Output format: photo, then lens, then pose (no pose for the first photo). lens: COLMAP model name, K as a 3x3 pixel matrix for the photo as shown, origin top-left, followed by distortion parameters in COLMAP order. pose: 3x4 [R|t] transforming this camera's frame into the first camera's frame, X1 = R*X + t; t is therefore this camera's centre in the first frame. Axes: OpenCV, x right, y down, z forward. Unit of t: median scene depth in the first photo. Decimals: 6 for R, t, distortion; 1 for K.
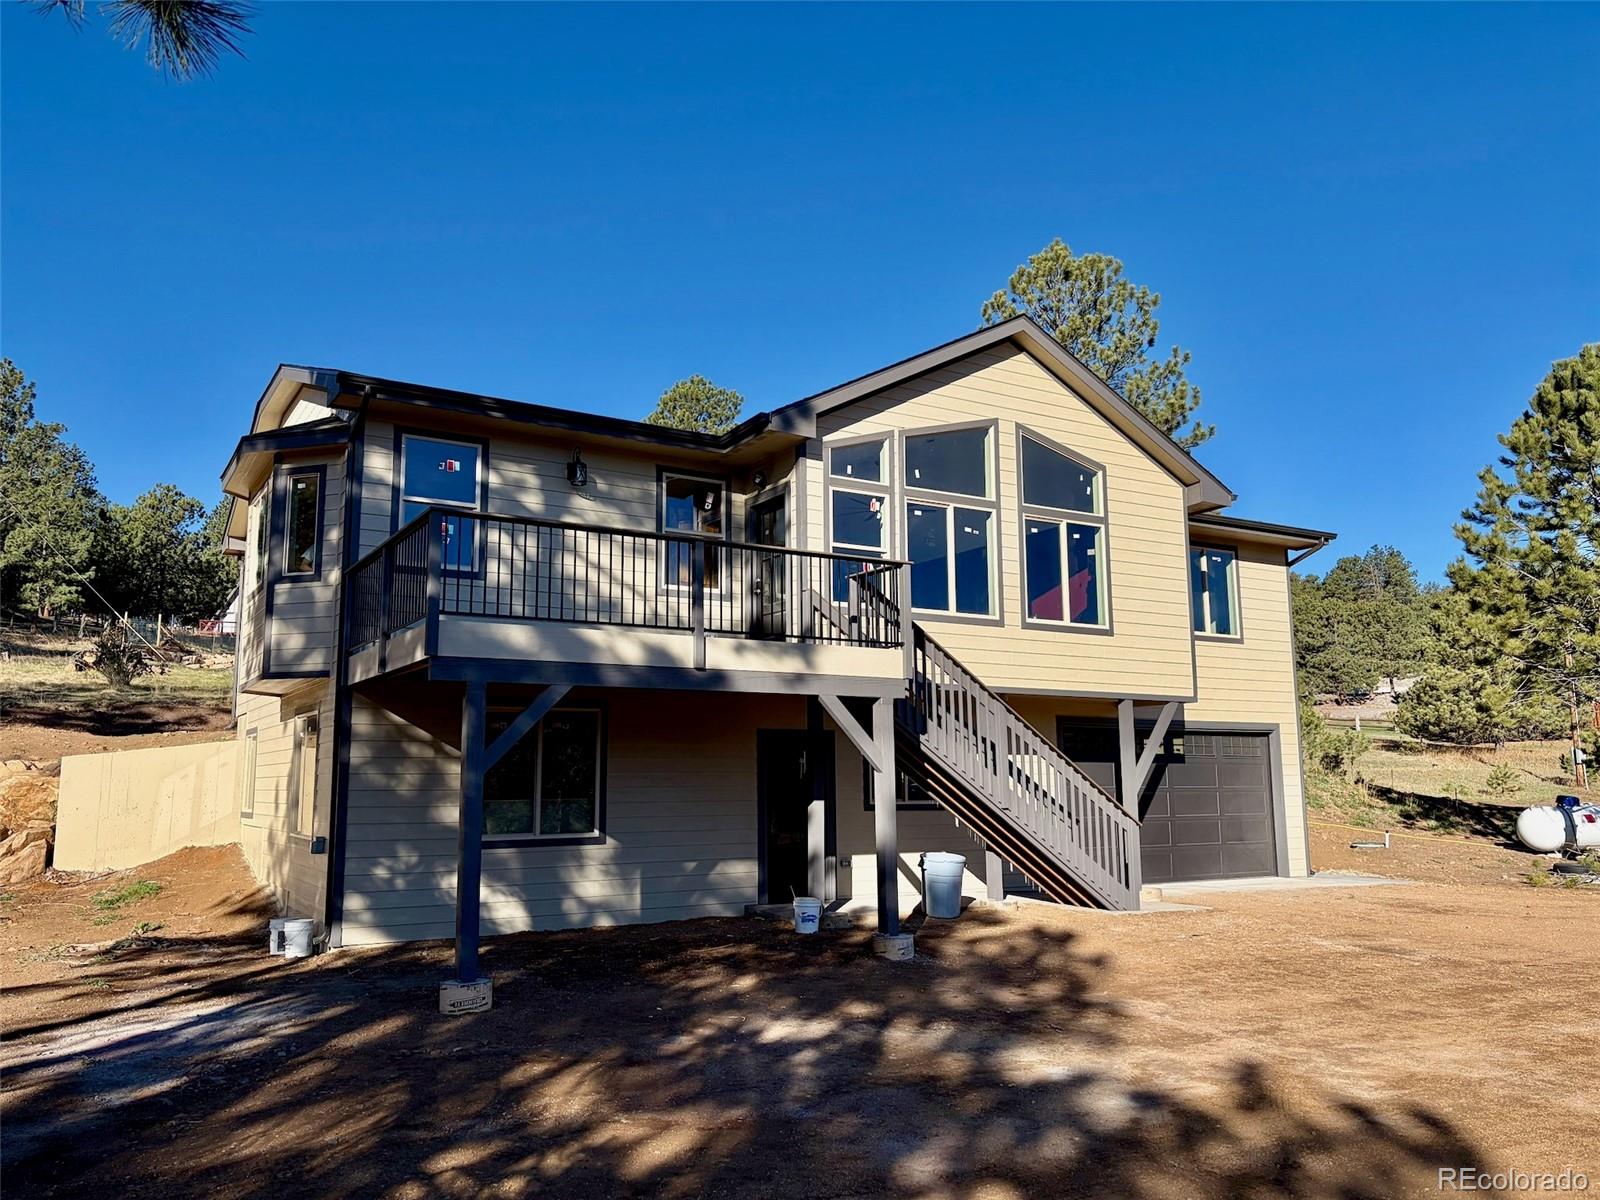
lens RADIAL K [[1334.9, 0, 766.5], [0, 1334.9, 601.9], [0, 0, 1]] dist [-0.006737, -0.008492]
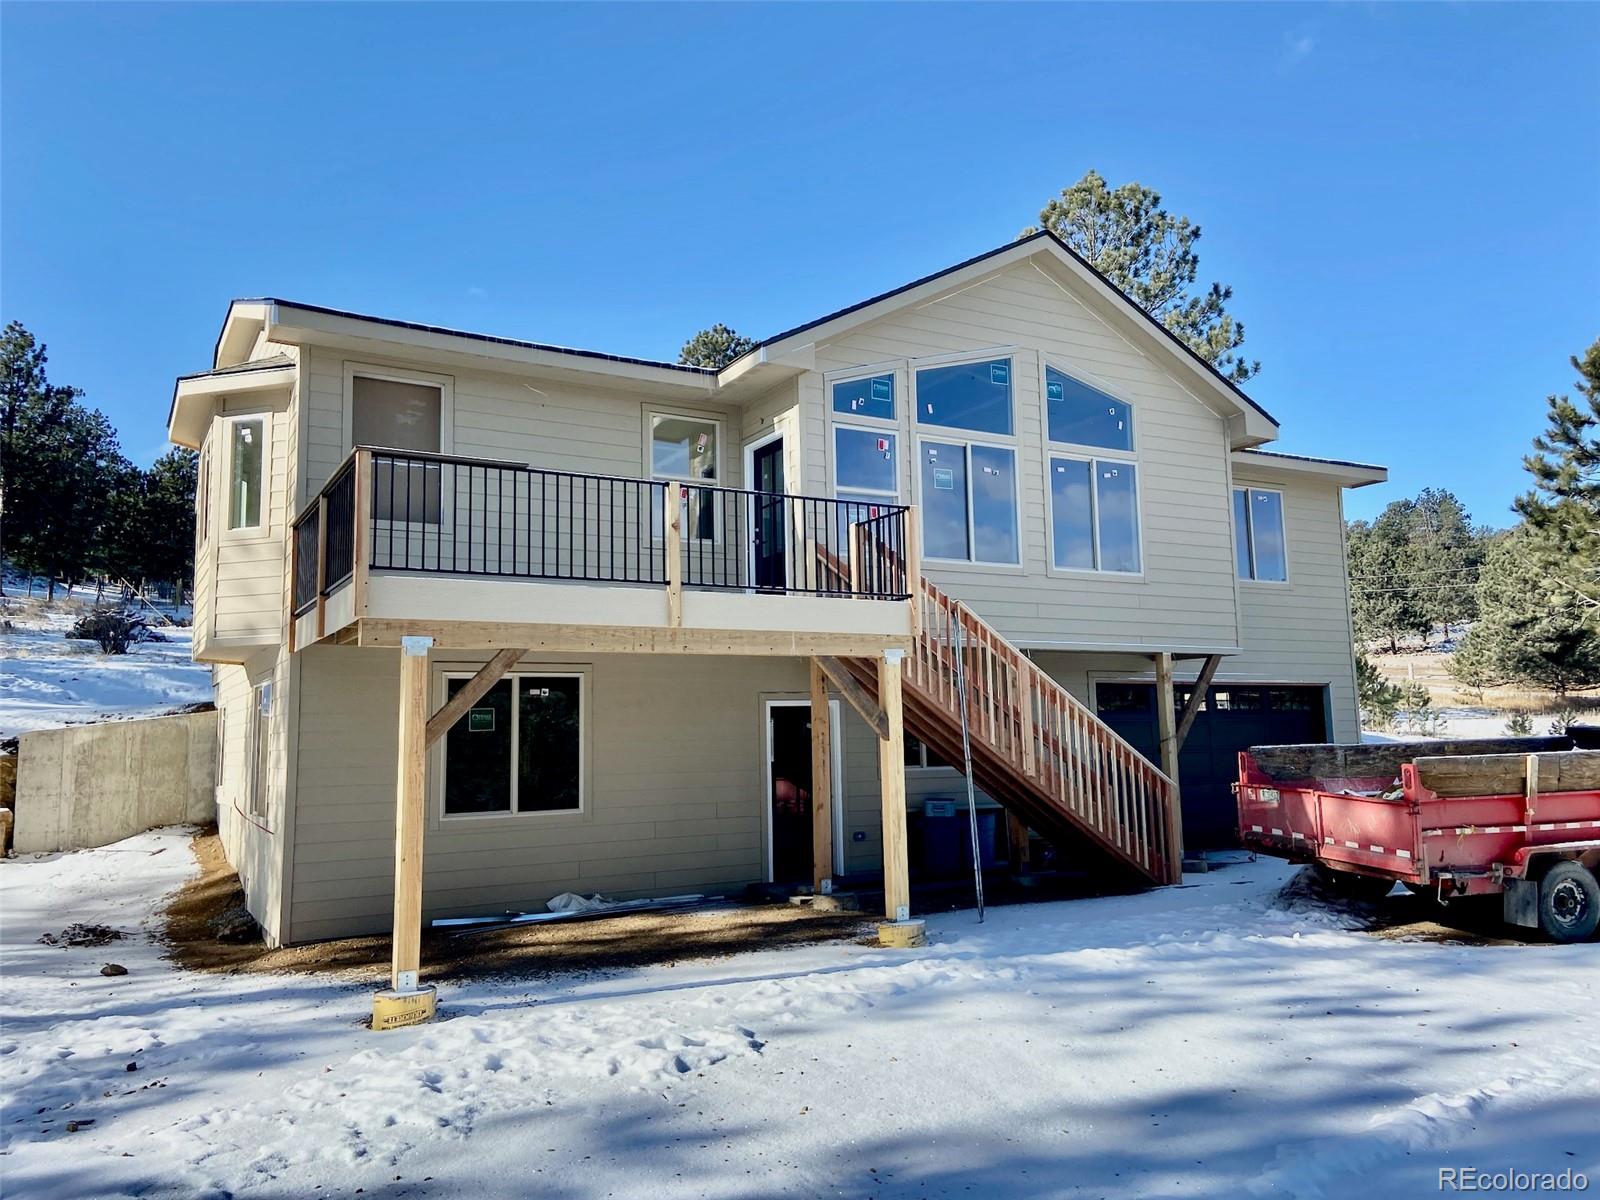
lens RADIAL K [[1199.0, 0, 800.0], [0, 1199.0, 600.0], [0, 0, 1]] dist [-0.001712, 0.003727]
pose [[0.998994, -0.016247, -0.041803, 0.052393], [0.017559, 0.999358, 0.031217, 0.006877], [0.041269, -0.031919, 0.998638, 0.161575]]
